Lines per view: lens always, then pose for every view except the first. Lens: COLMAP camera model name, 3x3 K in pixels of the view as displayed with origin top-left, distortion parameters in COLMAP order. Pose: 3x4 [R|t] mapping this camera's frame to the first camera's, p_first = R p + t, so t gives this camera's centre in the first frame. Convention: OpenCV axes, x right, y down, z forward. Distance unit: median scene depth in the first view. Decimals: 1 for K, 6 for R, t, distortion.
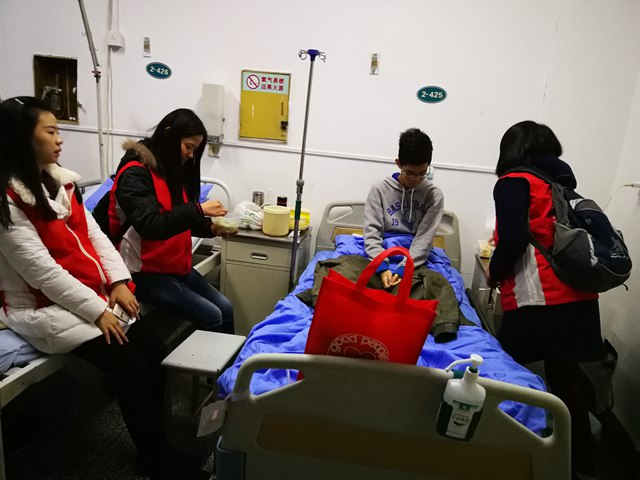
lens RADIAL K [[518.2, 0, 320.3], [0, 518.2, 239.6], [0, 0, 1]] dist [0.044167, -0.052064]
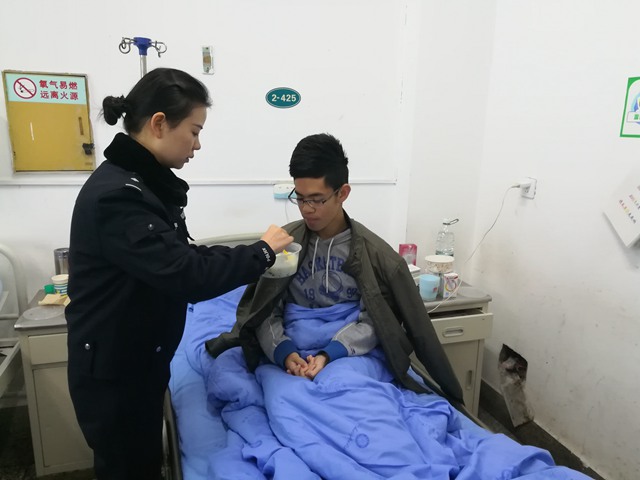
lens RADIAL K [[485.6, 0, 321.4], [0, 485.6, 236.6], [0, 0, 1]] dist [0.045891, -0.034043]
pose [[0.889939, -0.163295, 0.425845, -0.091531], [0.155750, 0.986387, 0.052752, -0.090493], [-0.428662, 0.019379, 0.903257, 0.273631]]
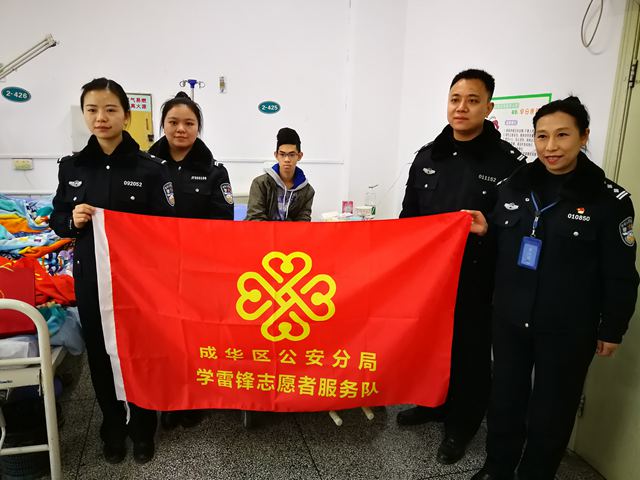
lens RADIAL K [[518.2, 0, 322.3], [0, 518.2, 241.0], [0, 0, 1]] dist [0.044167, -0.052064]
pose [[0.894654, -0.152471, 0.419937, -0.254702], [0.146091, 0.988129, 0.047531, 0.009121], [-0.422199, 0.018825, 0.906308, -0.221113]]
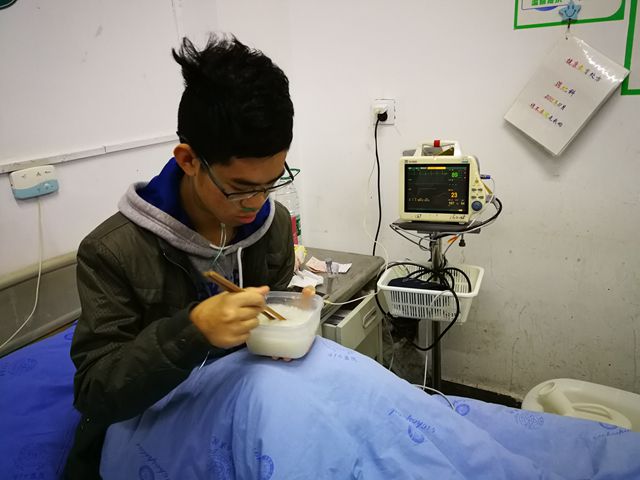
lens RADIAL K [[518.2, 0, 318.7], [0, 518.2, 237.2], [0, 0, 1]] dist [0.044167, -0.052064]
pose [[0.355113, -0.393557, 0.847943, -0.101155], [0.304998, 0.906204, 0.292867, -0.142373], [-0.883669, 0.154620, 0.441839, 0.601626]]
